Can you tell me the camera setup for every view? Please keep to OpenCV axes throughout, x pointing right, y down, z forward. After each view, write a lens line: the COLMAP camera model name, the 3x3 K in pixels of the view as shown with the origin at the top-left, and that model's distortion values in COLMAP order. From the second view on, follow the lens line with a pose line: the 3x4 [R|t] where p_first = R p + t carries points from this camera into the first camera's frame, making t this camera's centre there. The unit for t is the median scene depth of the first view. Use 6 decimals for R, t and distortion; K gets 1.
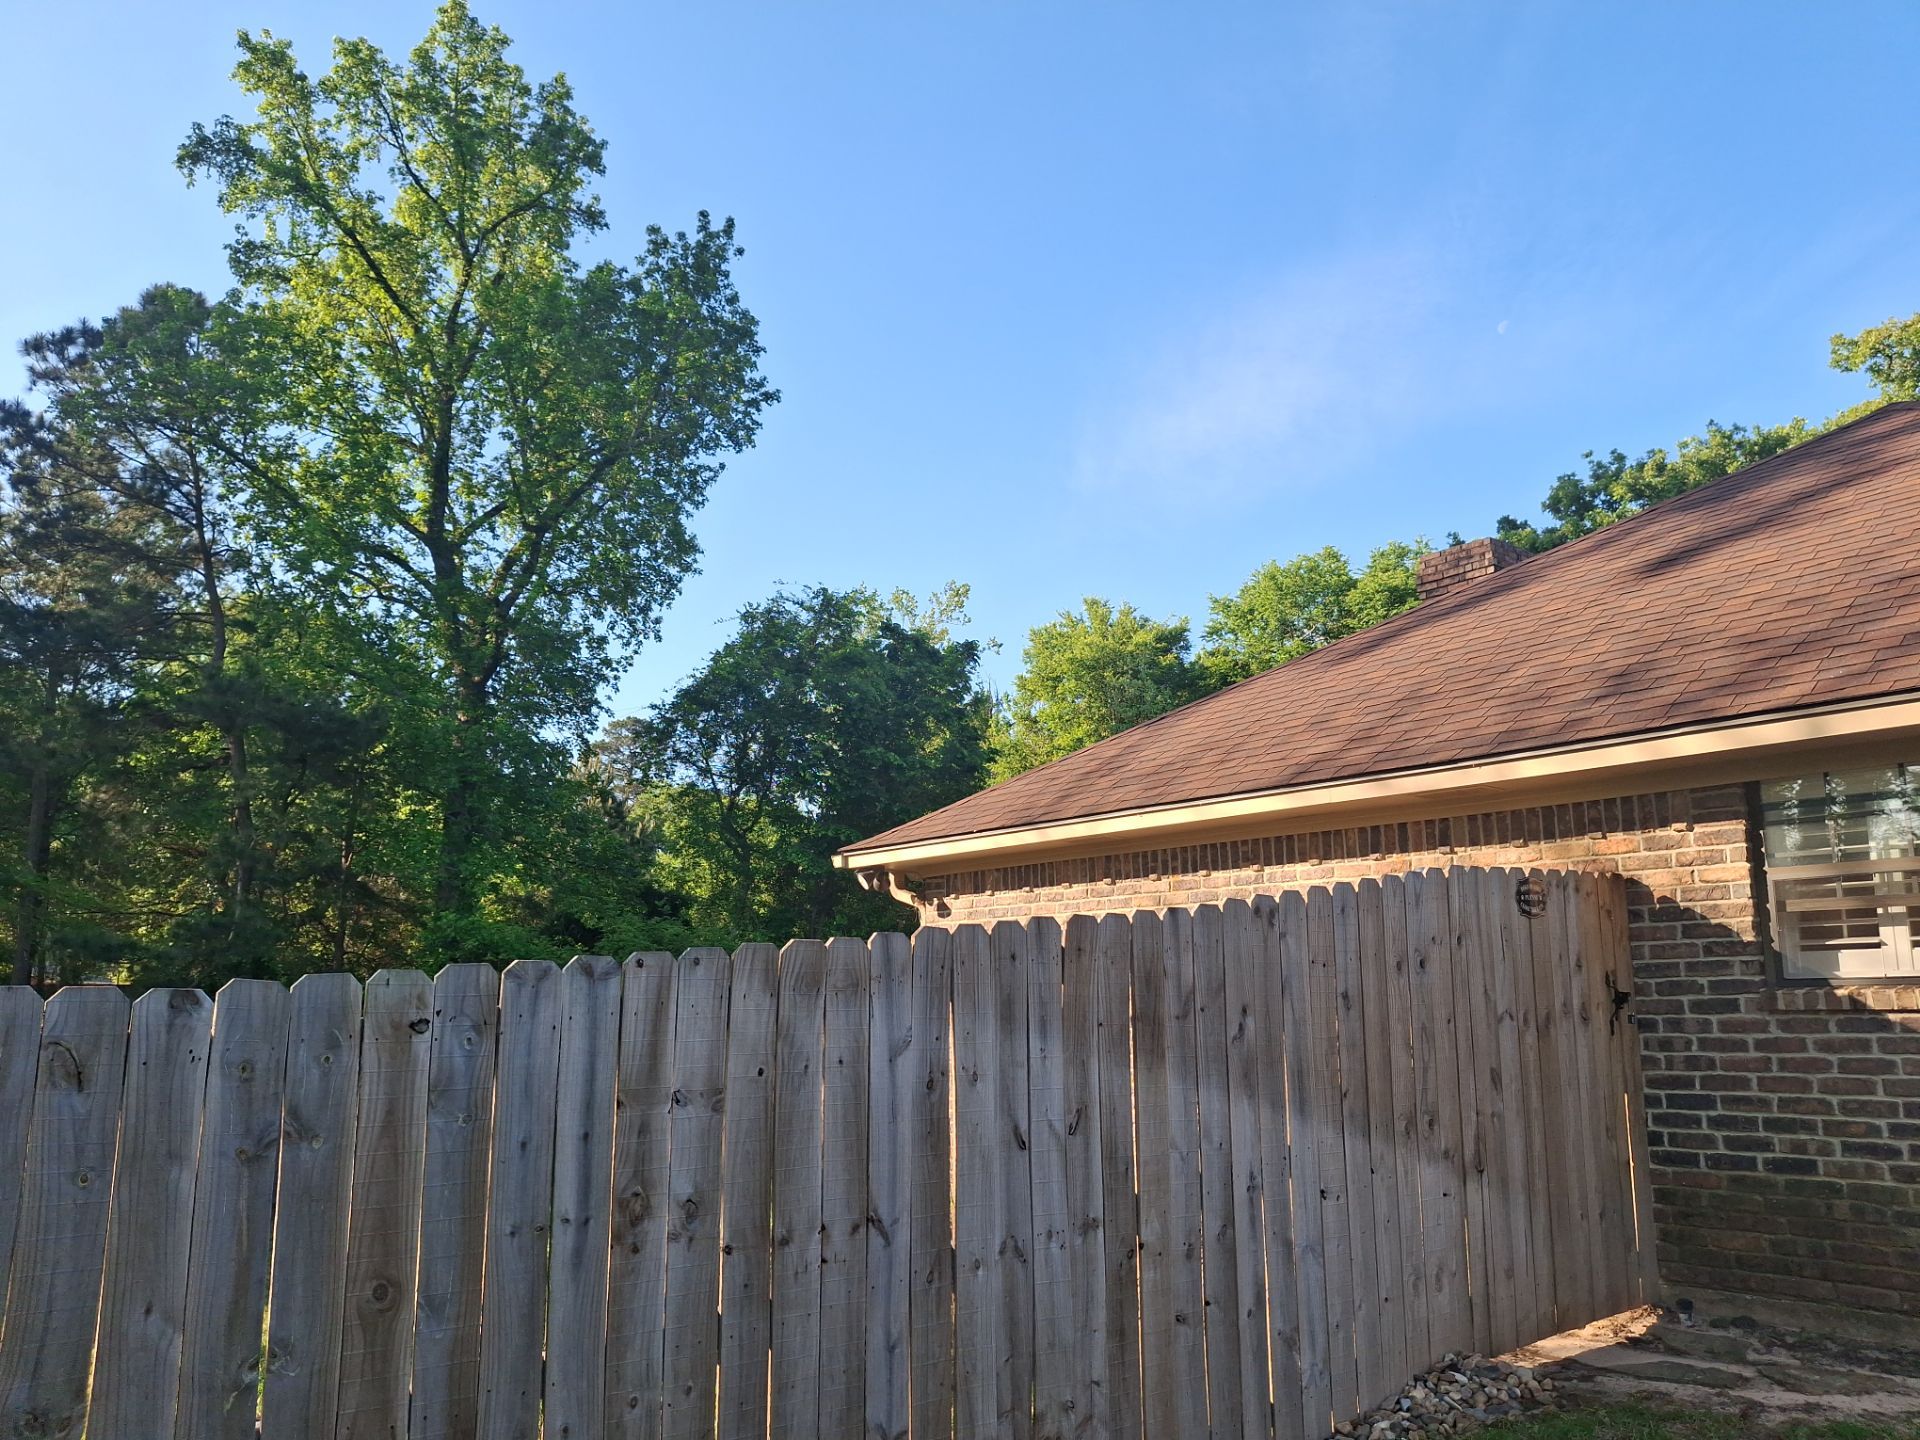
lens RADIAL K [[1447.9, 0, 955.8], [0, 1447.9, 735.0], [0, 0, 1]] dist [0.003616, -0.025798]
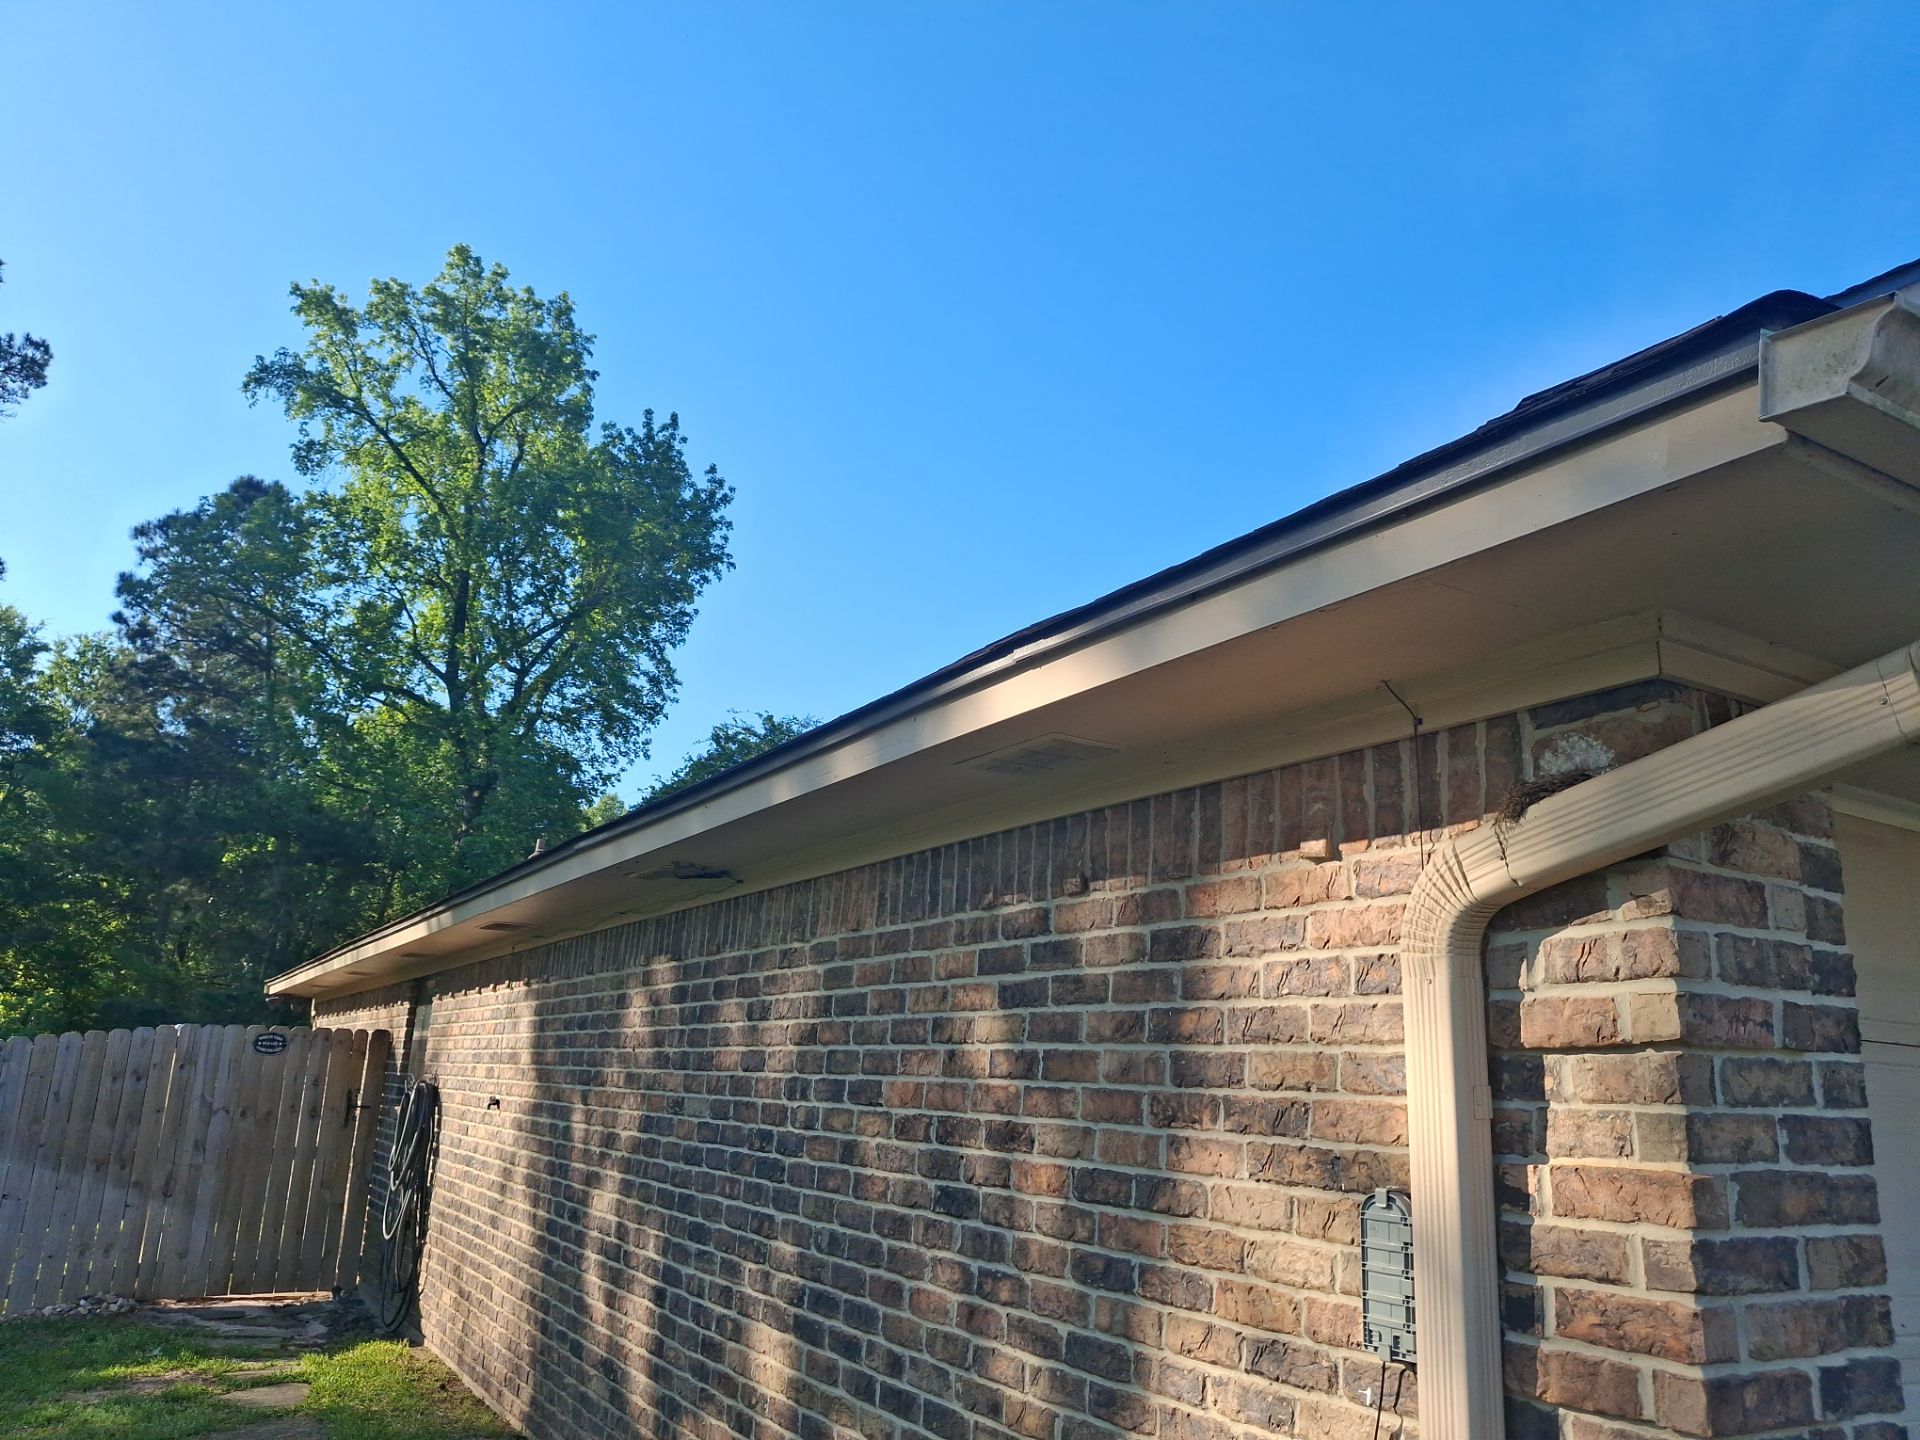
lens RADIAL K [[1447.9, 0, 994.3], [0, 1447.9, 725.9], [0, 0, 1]] dist [0.003616, -0.025798]
pose [[0.986317, 0.002923, -0.164832, 0.303084], [-0.012064, 0.998442, -0.054483, -0.036617], [0.164416, 0.055726, 0.984816, -0.117778]]
